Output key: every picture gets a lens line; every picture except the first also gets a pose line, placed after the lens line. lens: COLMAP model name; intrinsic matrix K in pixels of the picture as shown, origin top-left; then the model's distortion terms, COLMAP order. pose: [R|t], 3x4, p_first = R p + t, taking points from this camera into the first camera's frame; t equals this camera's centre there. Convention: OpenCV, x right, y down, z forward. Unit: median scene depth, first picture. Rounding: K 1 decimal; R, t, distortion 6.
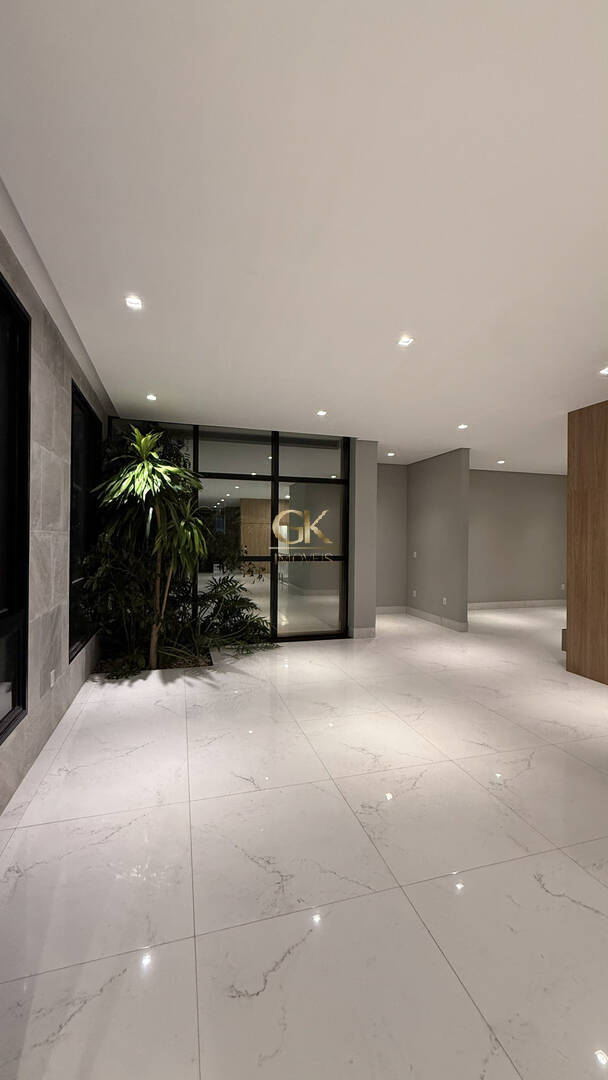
lens RADIAL K [[429.4, 0, 305.2], [0, 429.4, 539.5], [0, 0, 1]] dist [0.001947, 0.000171]
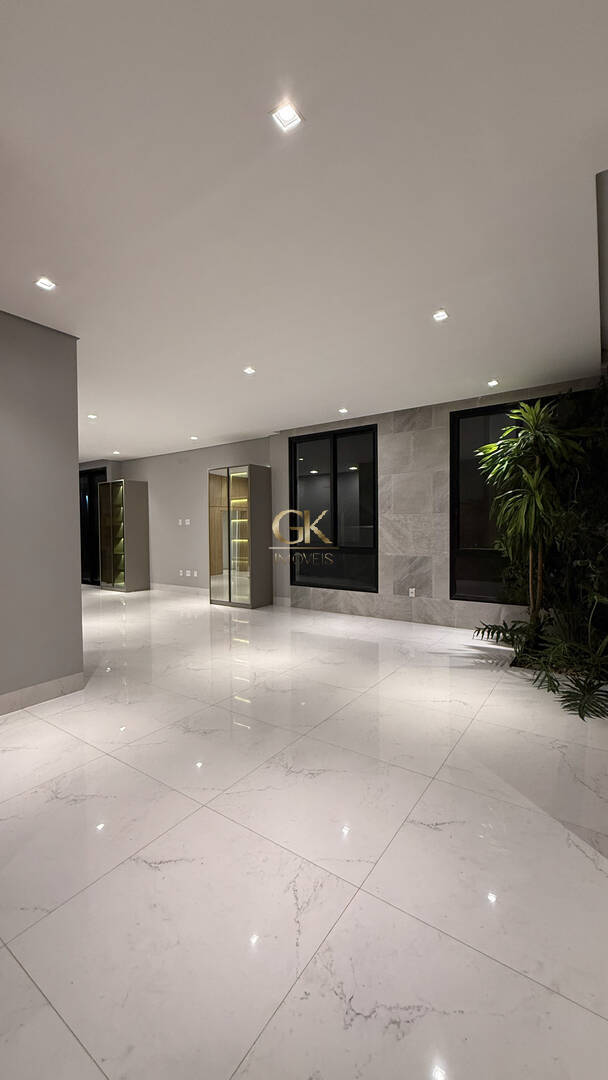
lens RADIAL K [[429.4, 0, 307.0], [0, 429.4, 539.0], [0, 0, 1]] dist [0.001947, 0.000171]
pose [[-0.776998, 0.018186, -0.629241, 0.668809], [0.005518, 0.999741, 0.022080, 0.029731], [0.629479, 0.013683, -0.776897, 1.523954]]
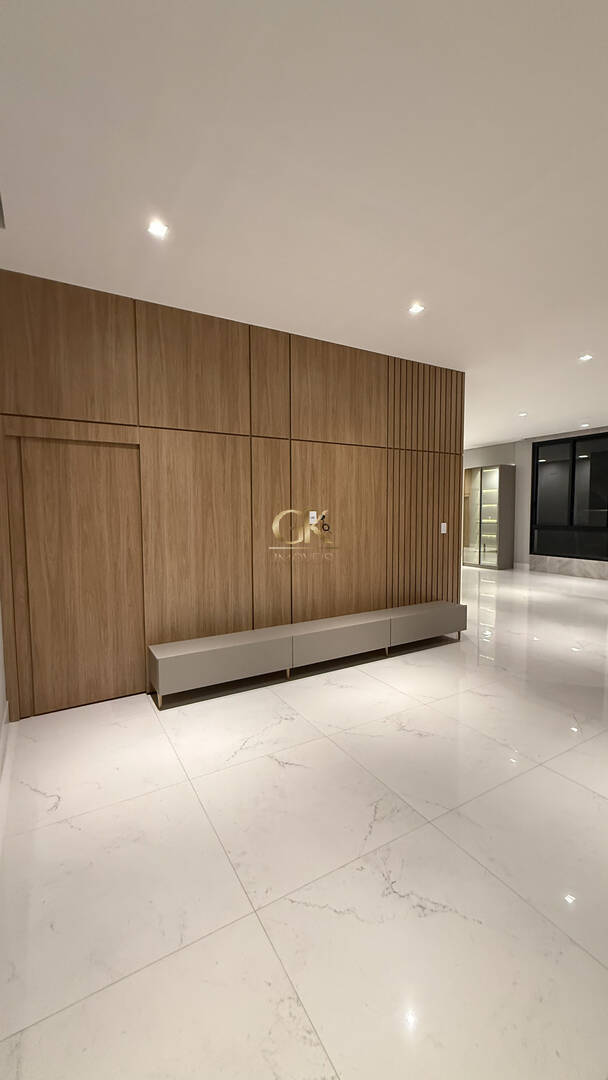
lens RADIAL K [[429.4, 0, 305.0], [0, 429.4, 536.4], [0, 0, 1]] dist [0.001947, 0.000171]
pose [[-0.972195, 0.015886, -0.233632, 1.102639], [0.002929, 0.998443, 0.055701, 0.027734], [0.234153, 0.053468, -0.970728, 1.887312]]
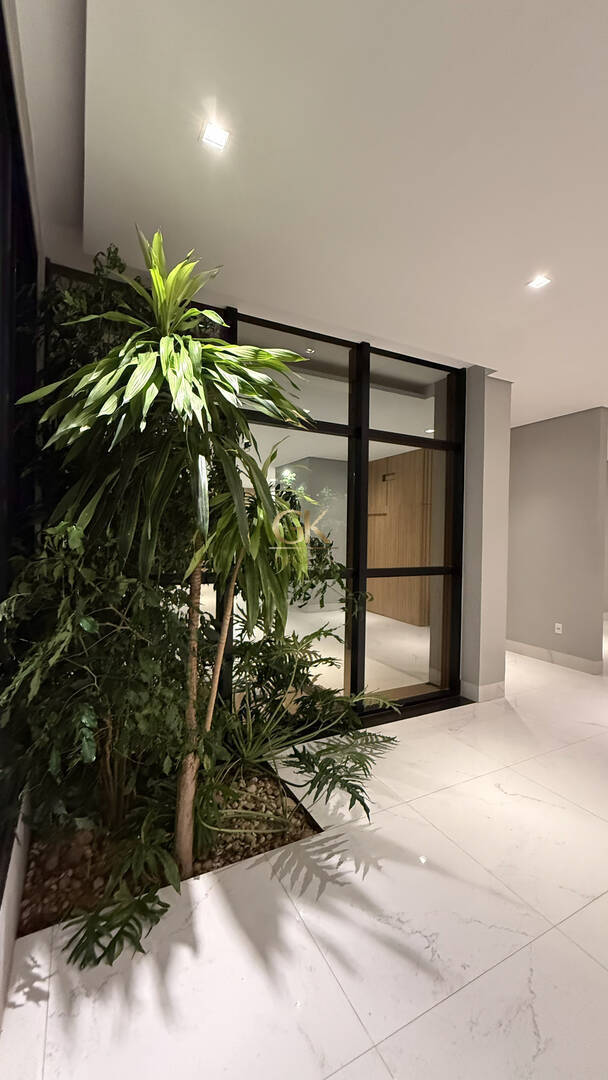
lens RADIAL K [[429.4, 0, 302.1], [0, 429.4, 538.8], [0, 0, 1]] dist [0.001947, 0.000171]
pose [[0.979366, 0.005798, 0.202013, -0.352855], [-0.007717, 0.999932, 0.008714, -0.007131], [-0.201948, -0.010094, 0.979344, 0.631424]]
